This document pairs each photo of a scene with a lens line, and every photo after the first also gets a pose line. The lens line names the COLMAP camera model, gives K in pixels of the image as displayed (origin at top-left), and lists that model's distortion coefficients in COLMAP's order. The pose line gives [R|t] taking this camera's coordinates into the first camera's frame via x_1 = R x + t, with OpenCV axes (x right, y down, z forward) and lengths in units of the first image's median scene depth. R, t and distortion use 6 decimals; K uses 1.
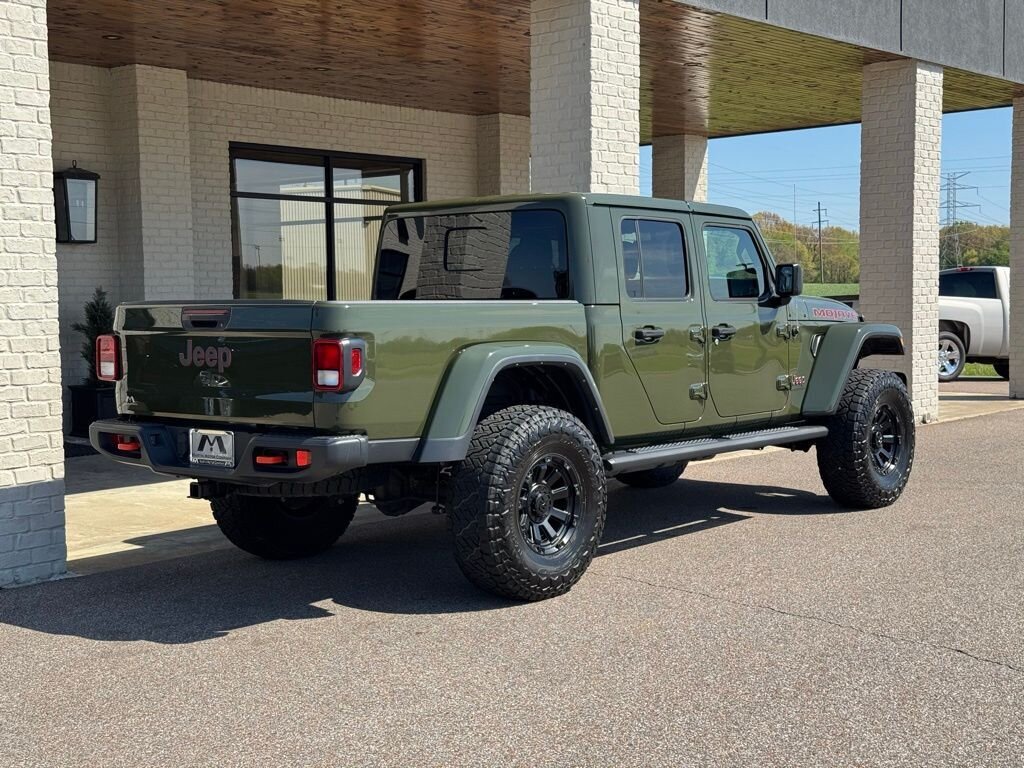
lens RADIAL K [[1413.7, 0, 508.6], [0, 1413.7, 382.4], [0, 0, 1]] dist [0.200696, -0.428291]
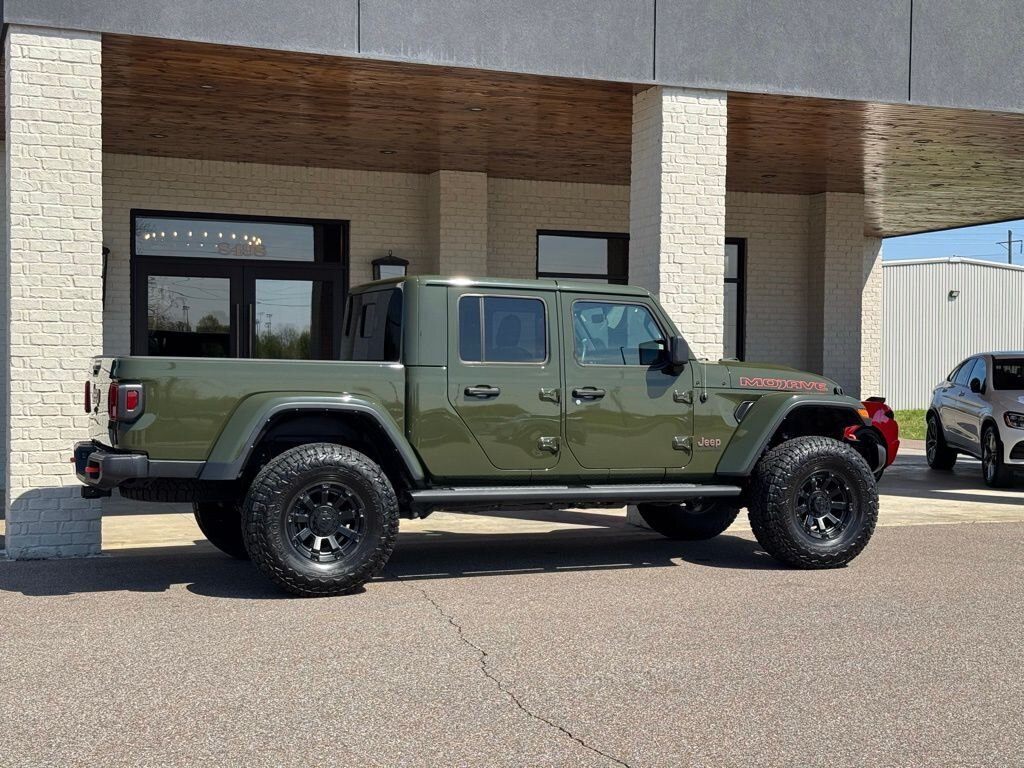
lens RADIAL K [[1414.3, 0, 512.7], [0, 1414.3, 383.3], [0, 0, 1]] dist [0.199702, -0.429292]
pose [[0.887426, 0.025654, -0.460237, 0.462114], [-0.049146, 0.998025, -0.039134, 0.002653], [0.458323, 0.057347, 0.886933, -0.031982]]
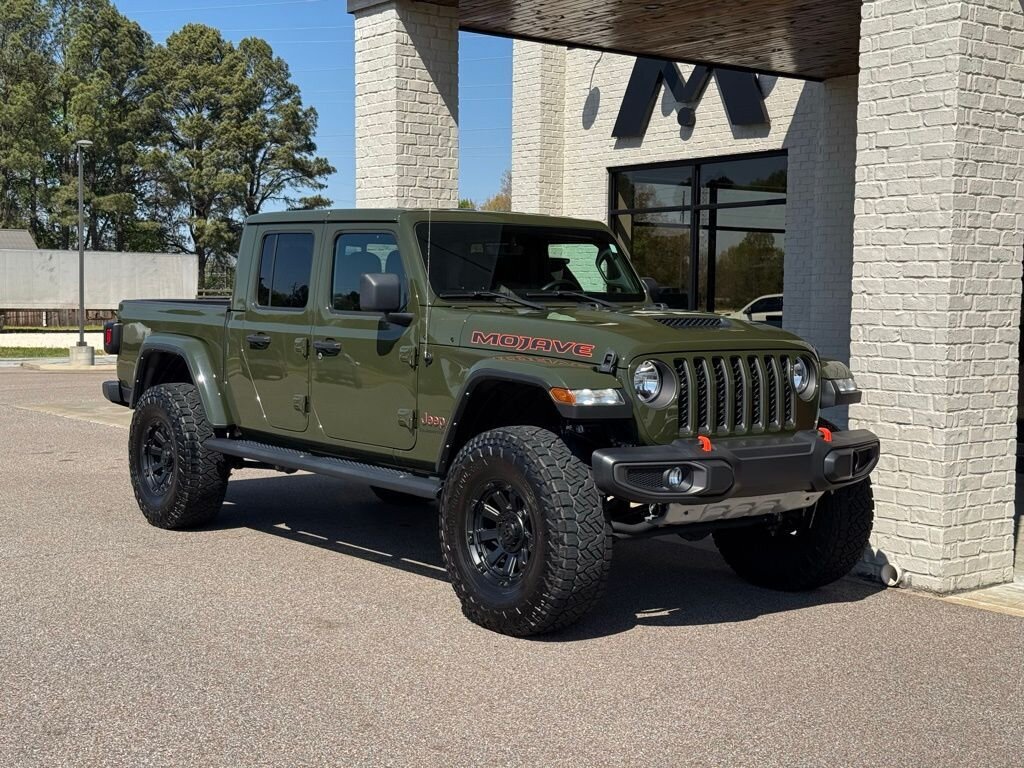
lens RADIAL K [[1416.8, 0, 503.3], [0, 1416.8, 388.2], [0, 0, 1]] dist [0.198308, -0.441021]
pose [[-0.204007, 0.075803, -0.976030, 0.777462], [-0.070212, 0.993297, 0.091820, -0.076135], [0.976448, 0.087261, -0.197317, 0.964825]]
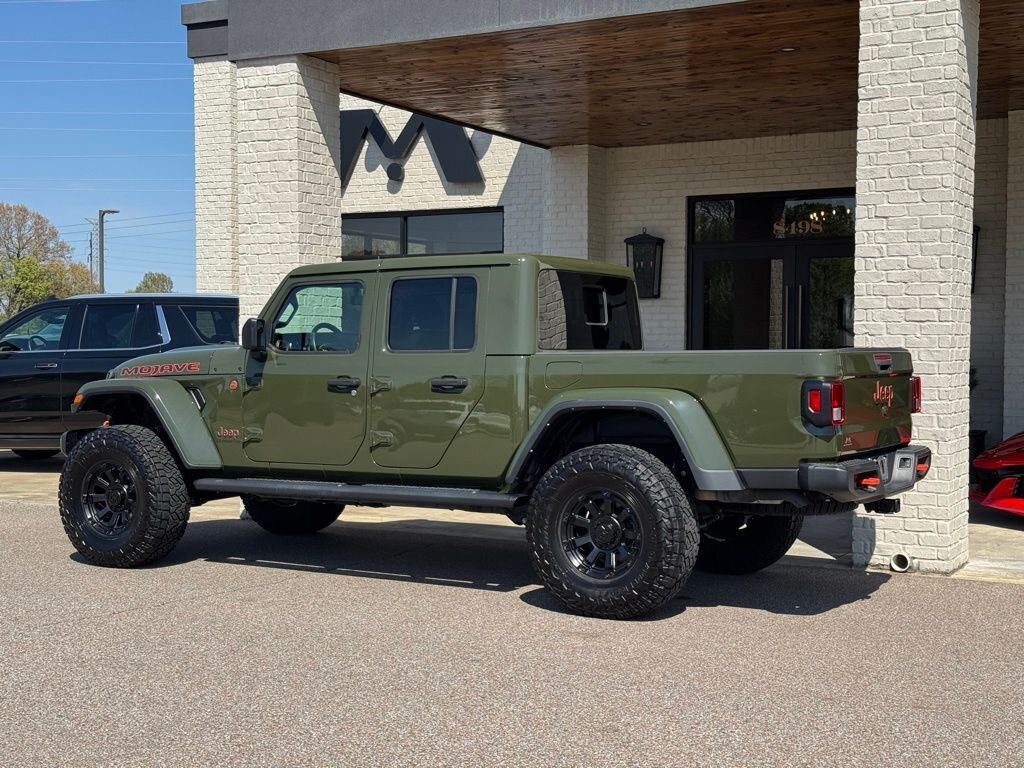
lens RADIAL K [[1413.7, 0, 508.6], [0, 1413.7, 382.4], [0, 0, 1]] dist [0.200696, -0.428291]
pose [[0.217121, 0.041501, -0.975262, 0.844828], [-0.069296, 0.997230, 0.027009, -0.050084], [0.973682, 0.061717, 0.219396, 0.603612]]
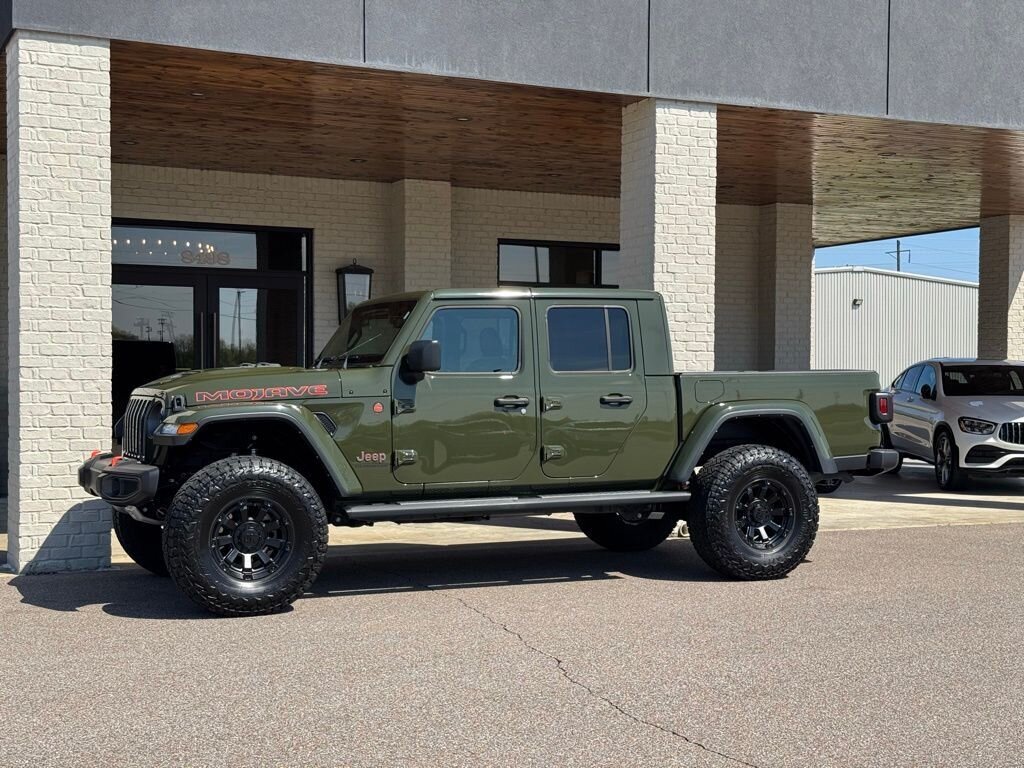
lens RADIAL K [[1413.7, 0, 508.6], [0, 1413.7, 382.4], [0, 0, 1]] dist [0.200696, -0.428291]
pose [[0.918260, 0.018918, -0.395526, 0.392654], [-0.041382, 0.997973, -0.048340, 0.005813], [0.393810, 0.060757, 0.917182, -0.071274]]
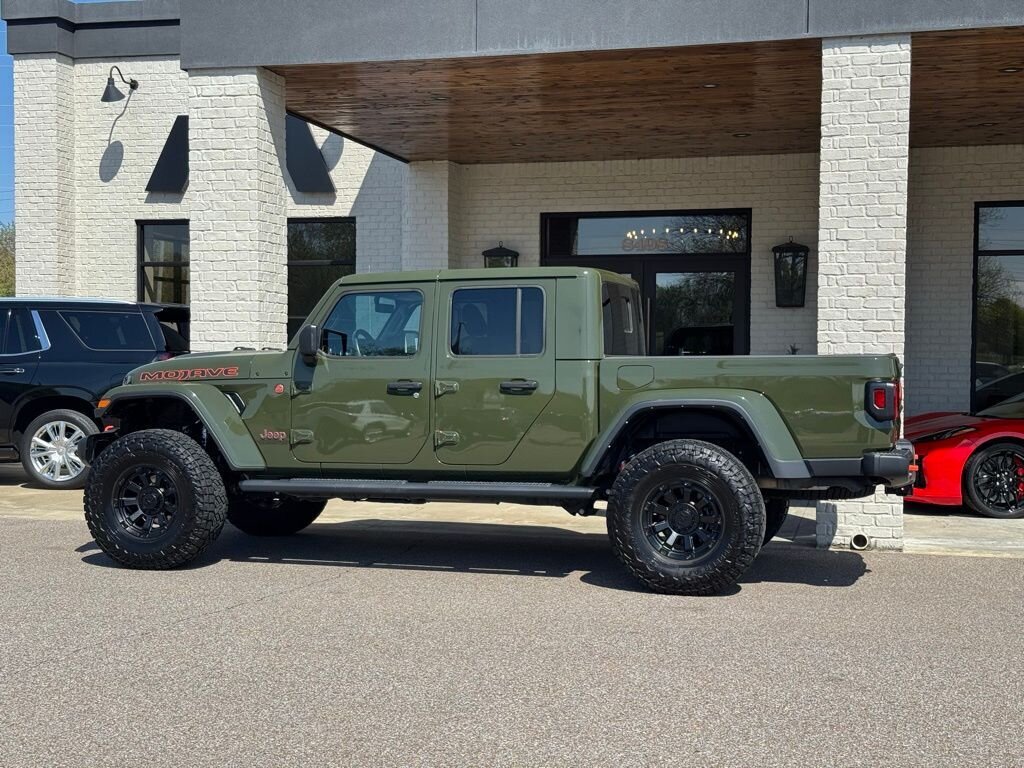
lens RADIAL K [[1413.7, 0, 508.6], [0, 1413.7, 382.4], [0, 0, 1]] dist [0.200696, -0.428291]
pose [[0.444231, 0.034046, -0.895265, 0.830237], [-0.069024, 0.997608, 0.003688, -0.031878], [0.893249, 0.060157, 0.445518, 0.373875]]
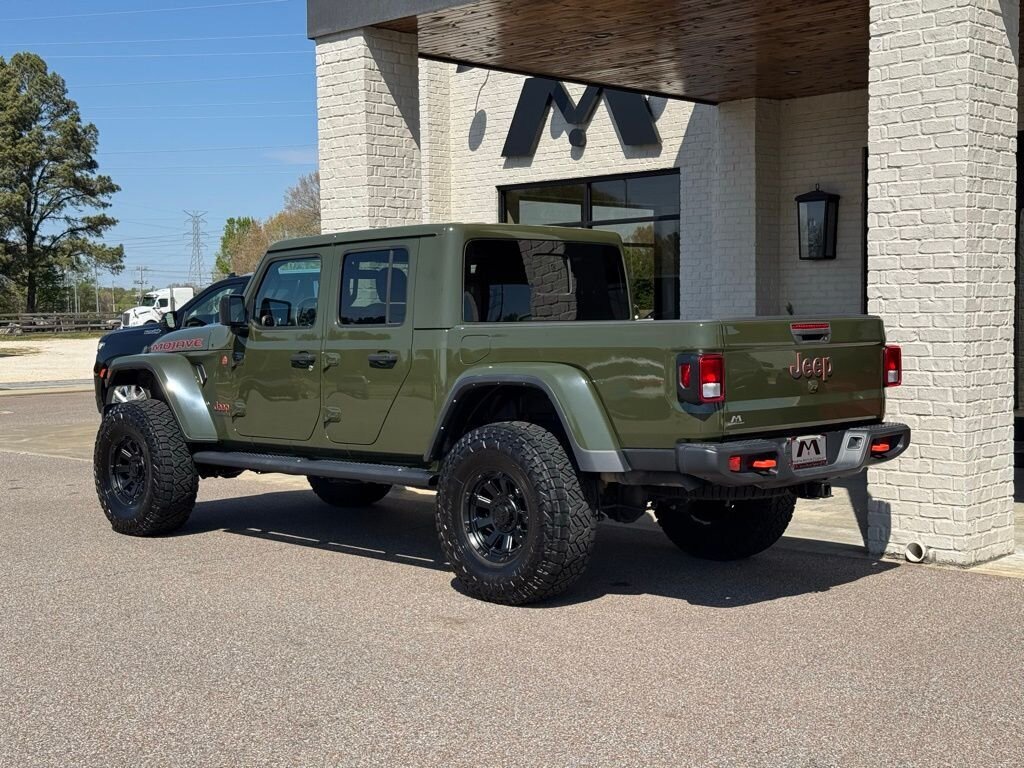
lens RADIAL K [[1413.7, 0, 508.6], [0, 1413.7, 382.4], [0, 0, 1]] dist [0.200696, -0.428291]
pose [[-0.046865, 0.064930, -0.996789, 0.836583], [-0.050295, 0.996466, 0.067273, -0.067121], [0.997634, 0.053286, -0.043434, 0.832180]]
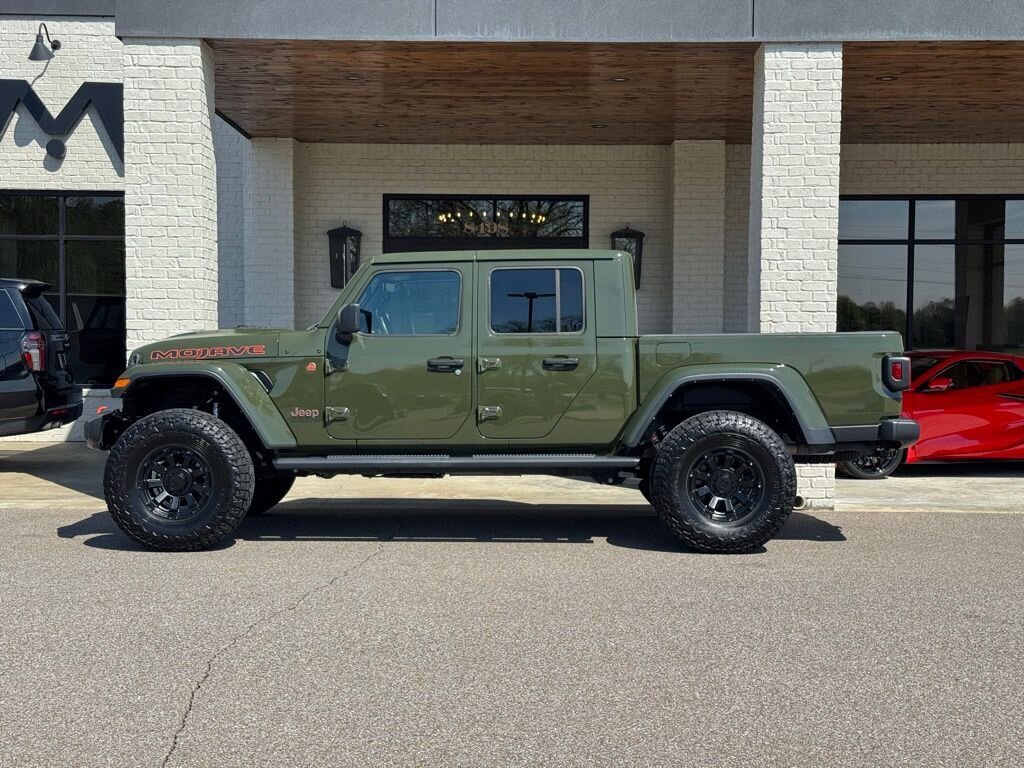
lens RADIAL K [[1413.0, 0, 512.7], [0, 1413.0, 382.1], [0, 0, 1]] dist [0.192660, -0.382584]
pose [[0.659655, 0.040559, -0.750474, 0.728260], [-0.061817, 0.998087, -0.000395, -0.013493], [0.749022, 0.046652, 0.660900, 0.159010]]
